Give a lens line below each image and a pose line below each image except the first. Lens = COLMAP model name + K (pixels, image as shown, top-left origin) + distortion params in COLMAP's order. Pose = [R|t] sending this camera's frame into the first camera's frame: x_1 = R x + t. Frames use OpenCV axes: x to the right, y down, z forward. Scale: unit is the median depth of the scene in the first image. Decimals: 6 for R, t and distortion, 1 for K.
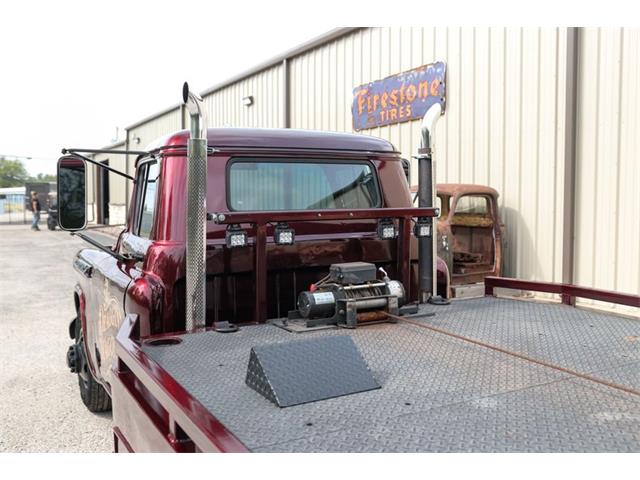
lens RADIAL K [[612.7, 0, 320.0], [0, 612.7, 240.0], [0, 0, 1]] dist [-0.014491, 0.008003]
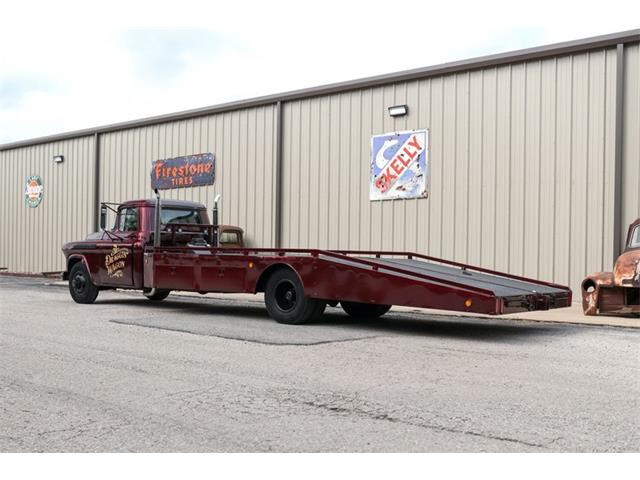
lens RADIAL K [[712.4, 0, 320.2], [0, 712.4, 267.0], [0, 0, 1]] dist [-0.008241, 0.010546]
pose [[0.932551, 0.013472, 0.360788, -0.245048], [0.004741, 0.998760, -0.049548, 0.130052], [-0.361008, 0.047917, 0.931331, -0.996884]]
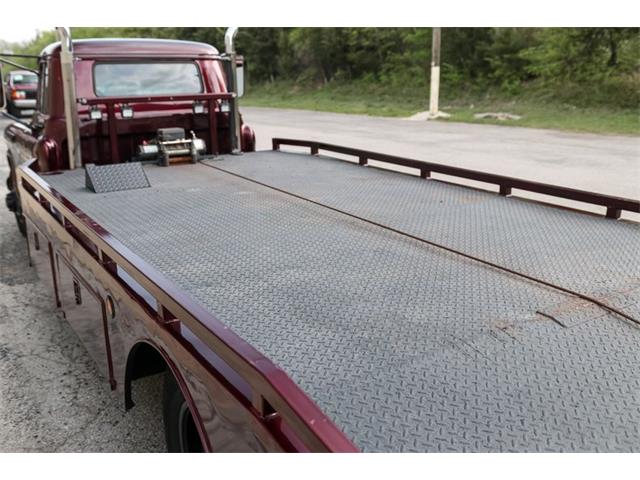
lens RADIAL K [[612.7, 0, 320.0], [0, 612.7, 240.0], [0, 0, 1]] dist [-0.014491, 0.008003]
pose [[0.997083, -0.020176, 0.073616, 0.099659], [0.004827, 0.979169, 0.202987, -0.000463], [-0.076178, -0.202040, 0.976410, -0.218756]]
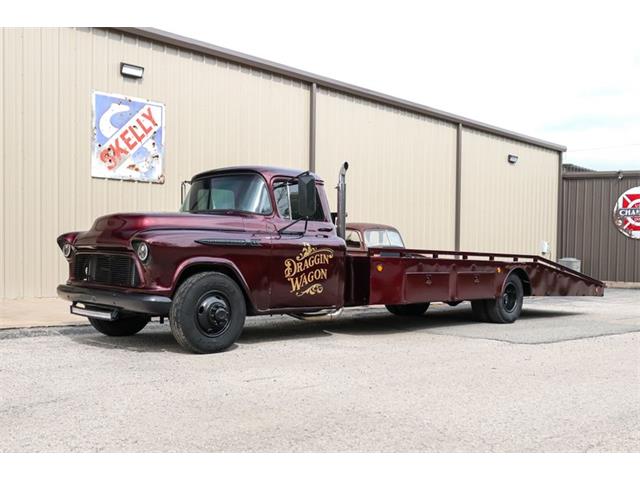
lens RADIAL K [[712.4, 0, 320.2], [0, 712.4, 267.0], [0, 0, 1]] dist [-0.008241, 0.010546]
pose [[-0.282729, -0.015301, 0.959078, -0.896394], [0.045374, 0.998540, 0.029307, 0.026579], [-0.958126, 0.051803, -0.281622, 0.582529]]
